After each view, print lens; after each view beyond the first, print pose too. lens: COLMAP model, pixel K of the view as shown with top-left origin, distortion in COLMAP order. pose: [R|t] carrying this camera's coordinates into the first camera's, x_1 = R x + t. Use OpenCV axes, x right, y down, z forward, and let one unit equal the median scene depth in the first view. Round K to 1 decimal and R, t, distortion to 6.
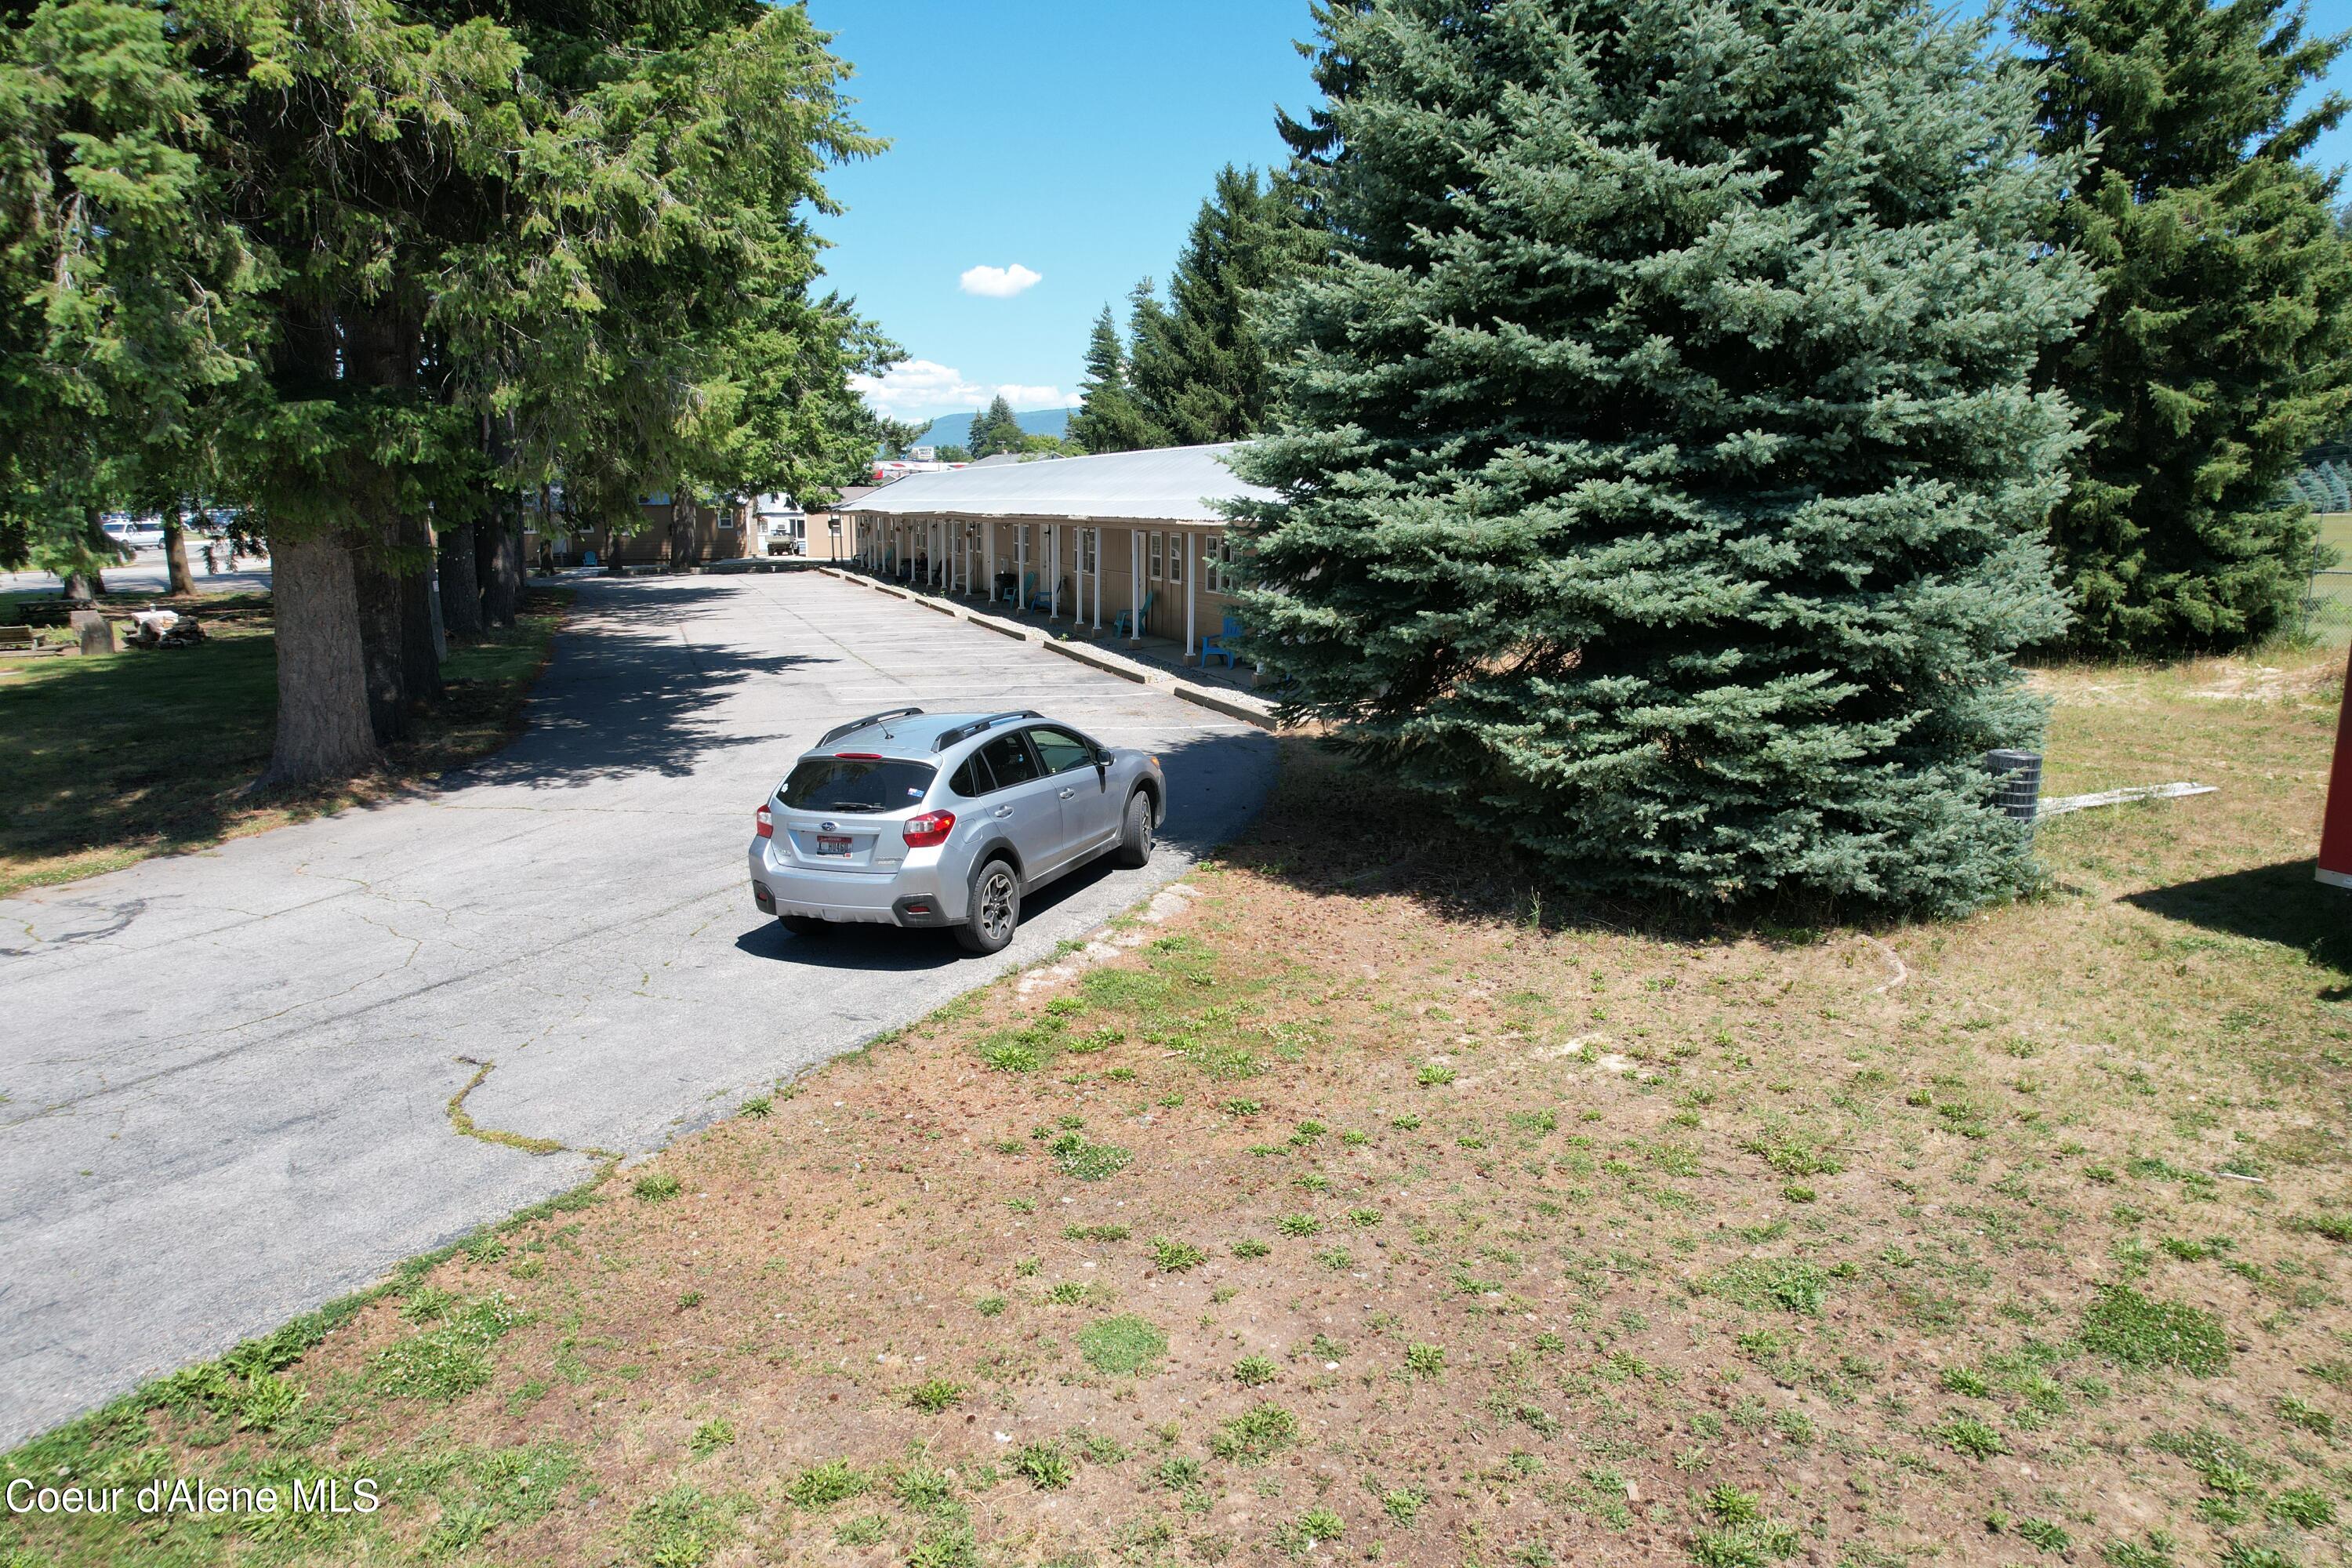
lens RADIAL K [[1513.0, 0, 1176.2], [0, 1513.0, 761.0], [0, 0, 1]] dist [-0.066887, 0.070255]
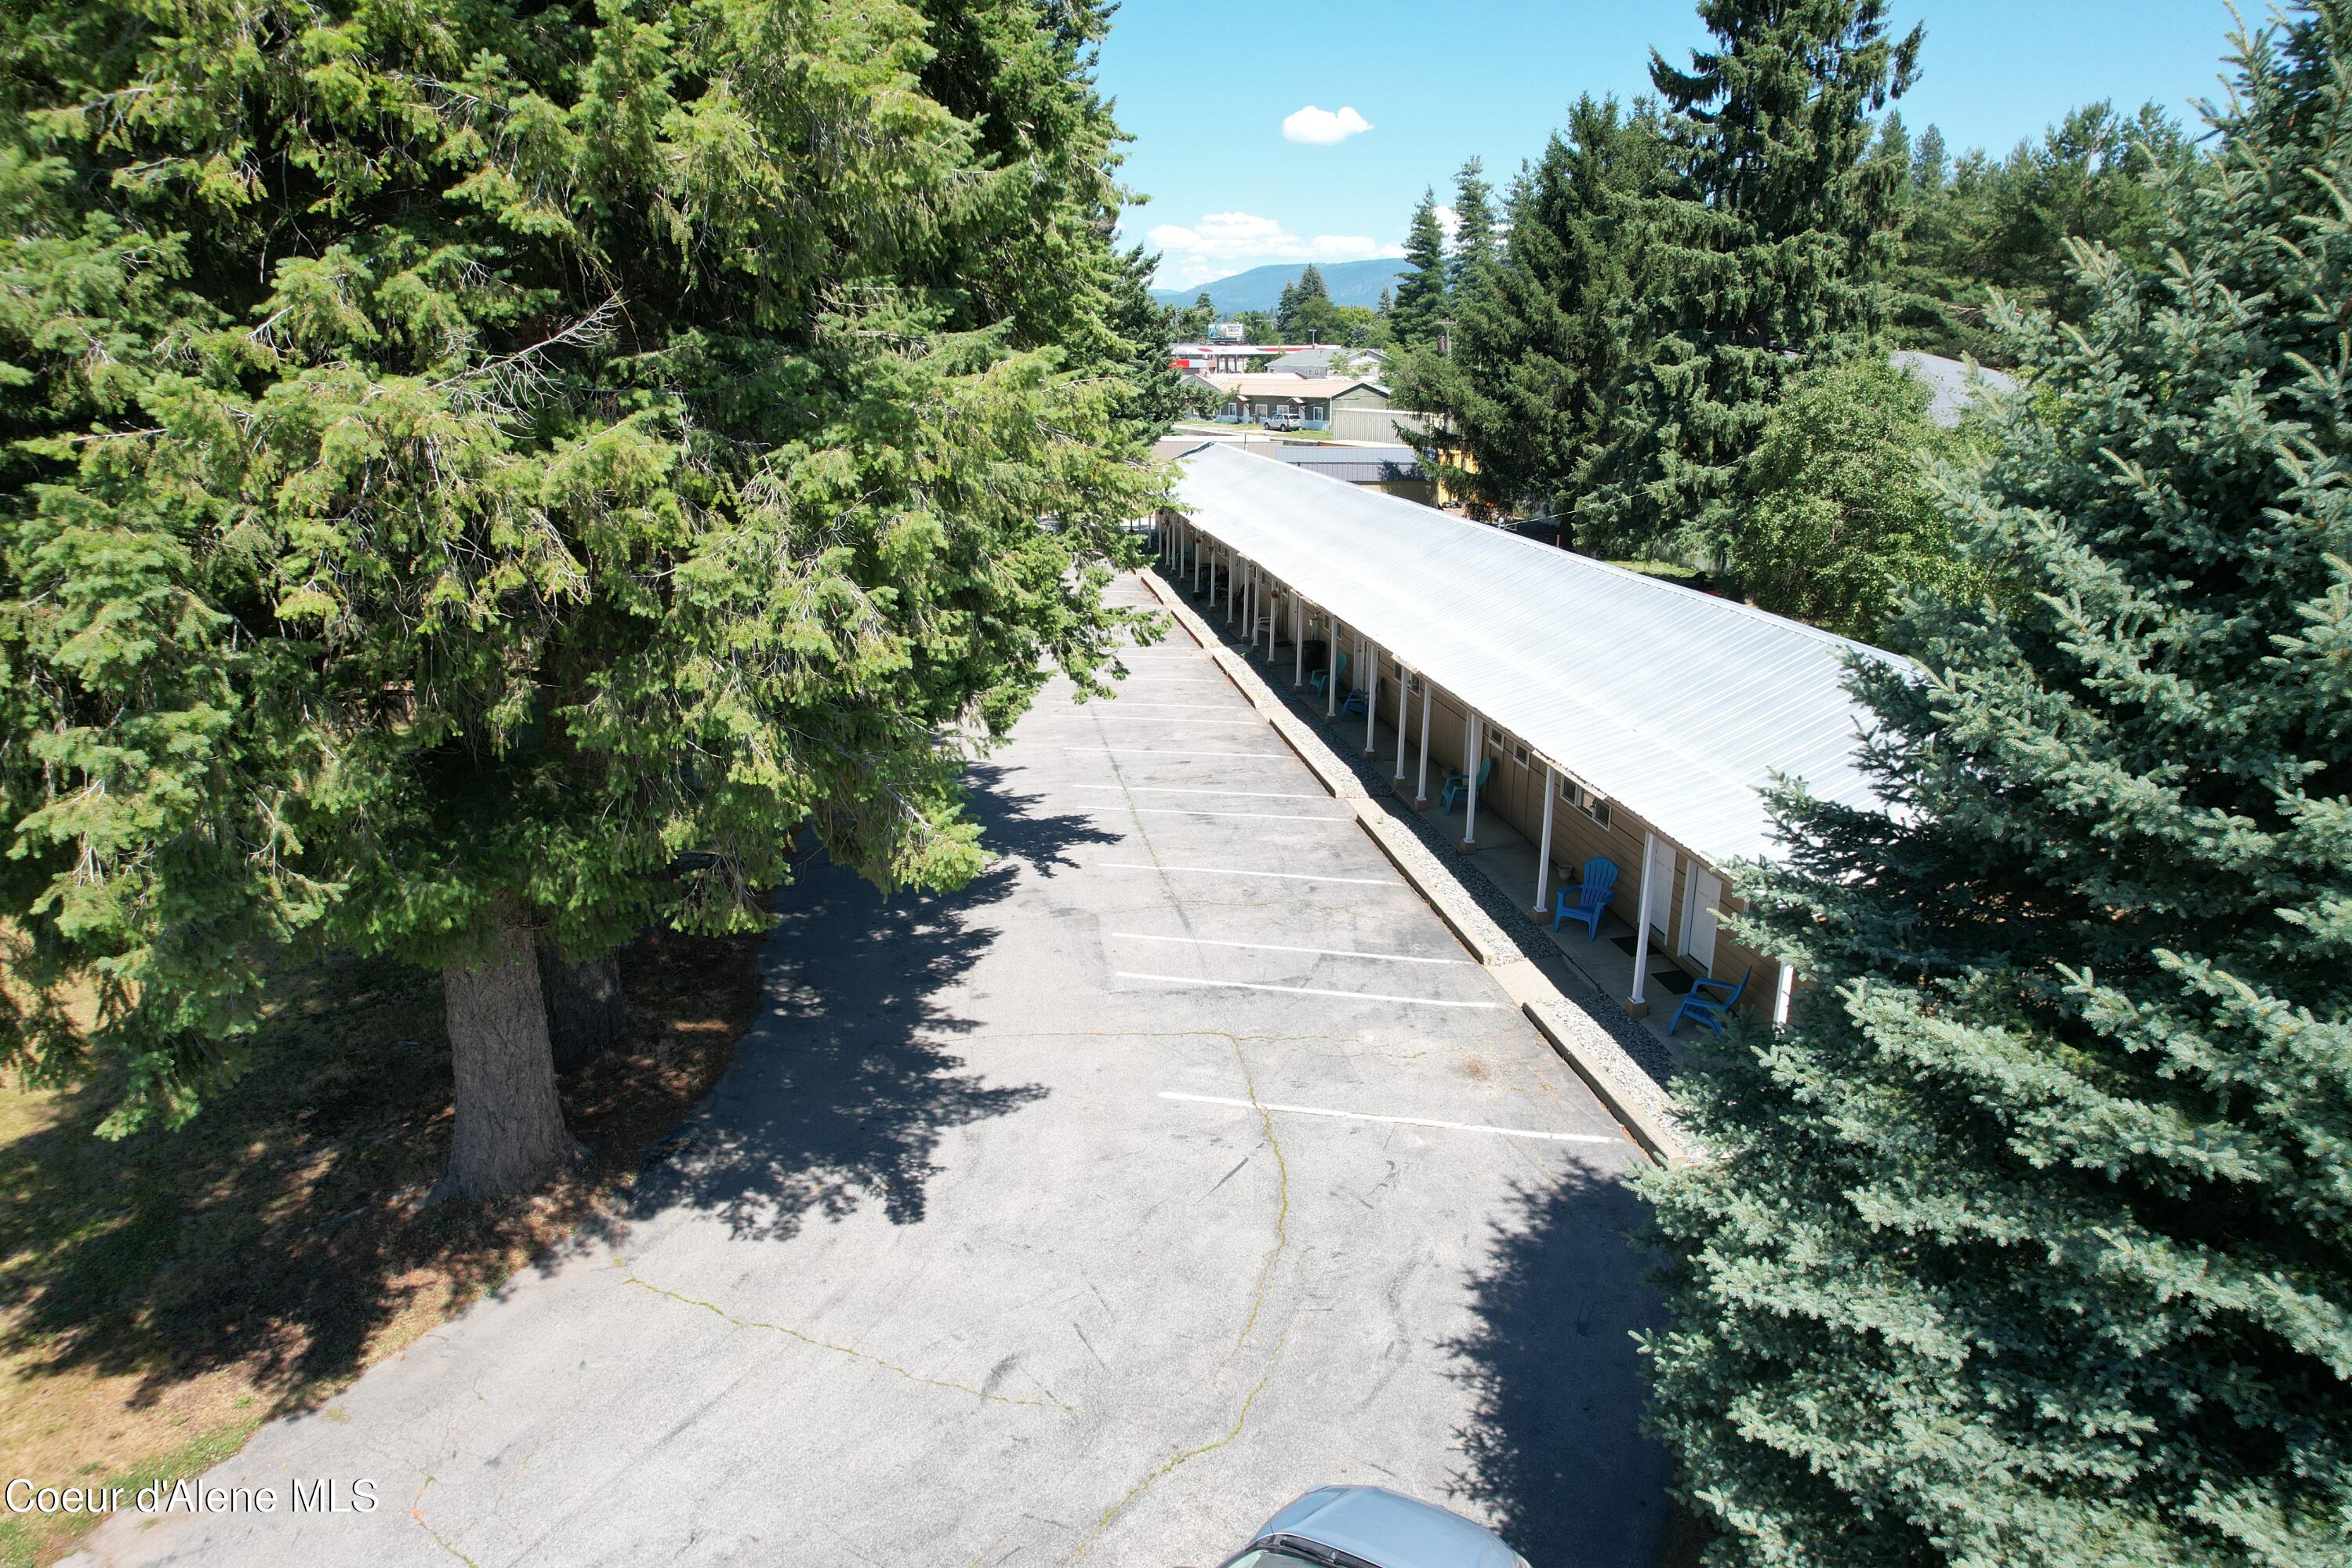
lens RADIAL K [[1510.2, 0, 1190.0], [0, 1510.2, 777.5], [0, 0, 1]] dist [-0.078424, 0.063085]
pose [[0.981953, 0.053024, -0.181540, -0.031640], [-0.034117, 0.993809, 0.105733, -0.210859], [0.186022, -0.097631, 0.977683, 0.176494]]
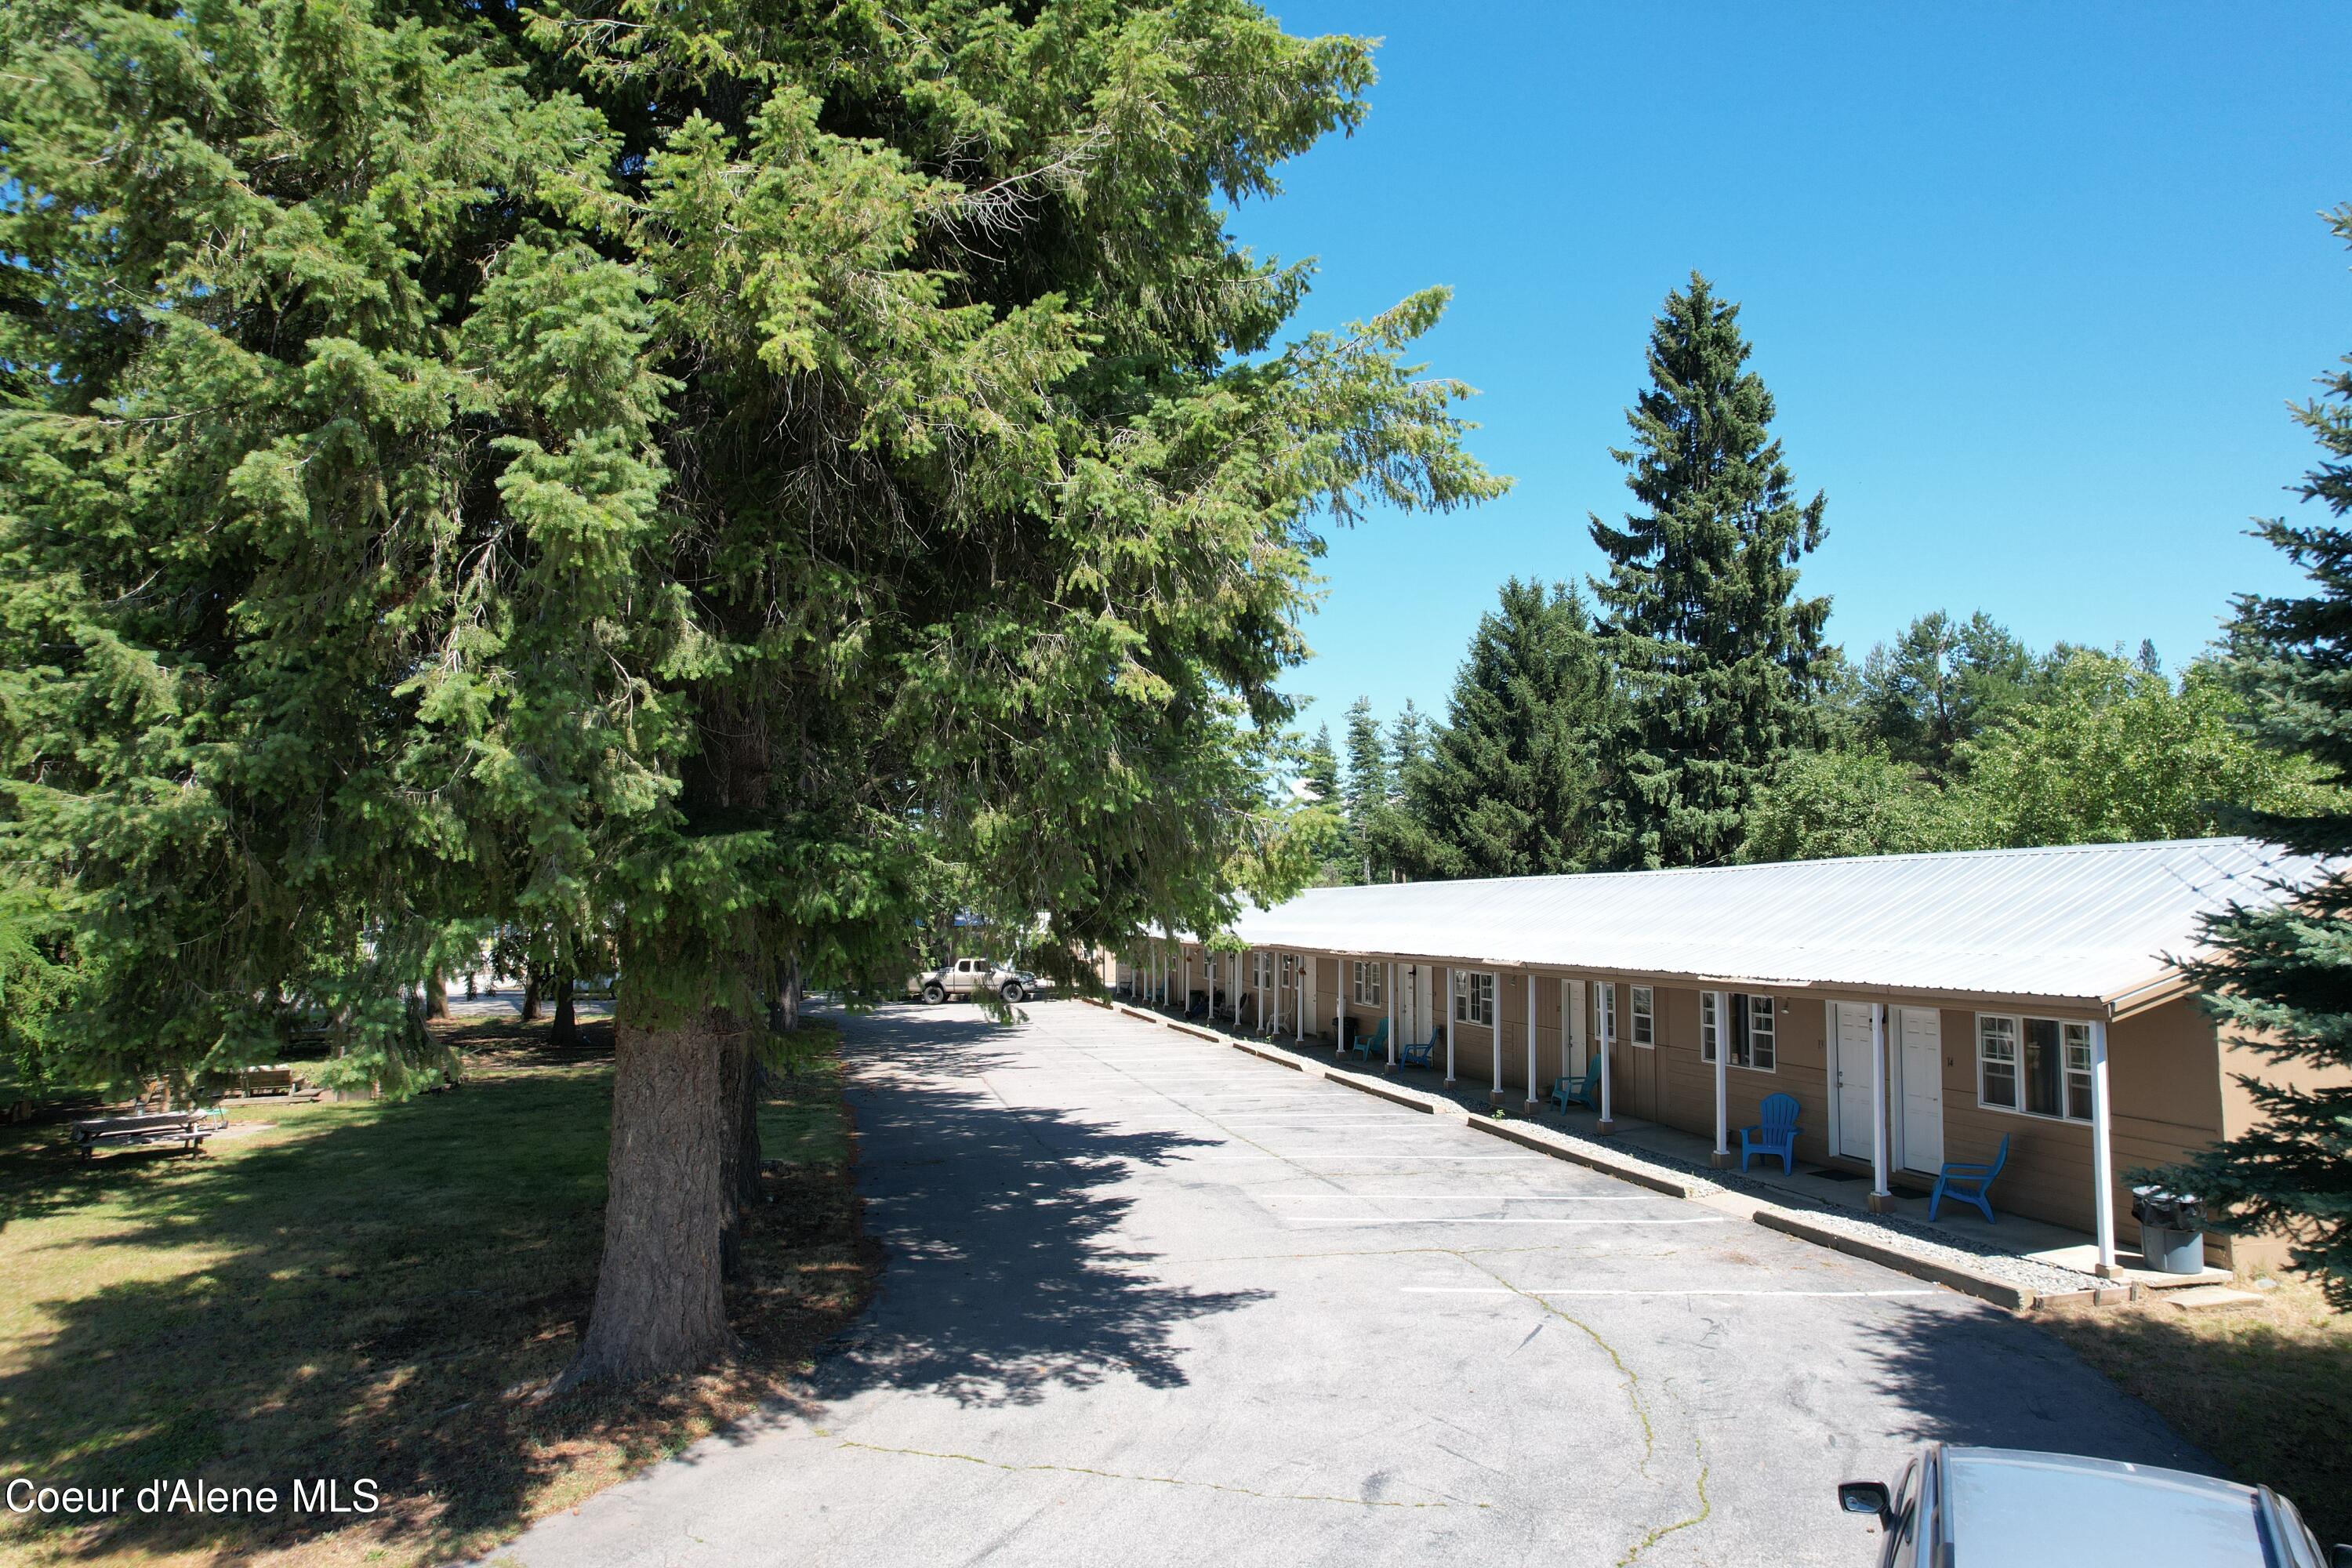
lens RADIAL K [[1510.2, 0, 1190.0], [0, 1510.2, 777.5], [0, 0, 1]] dist [-0.078424, 0.063085]
pose [[0.993852, -0.010940, -0.110176, -0.164626], [-0.017799, 0.966376, -0.256517, -0.052821], [0.109278, 0.256901, 0.960240, 0.198906]]
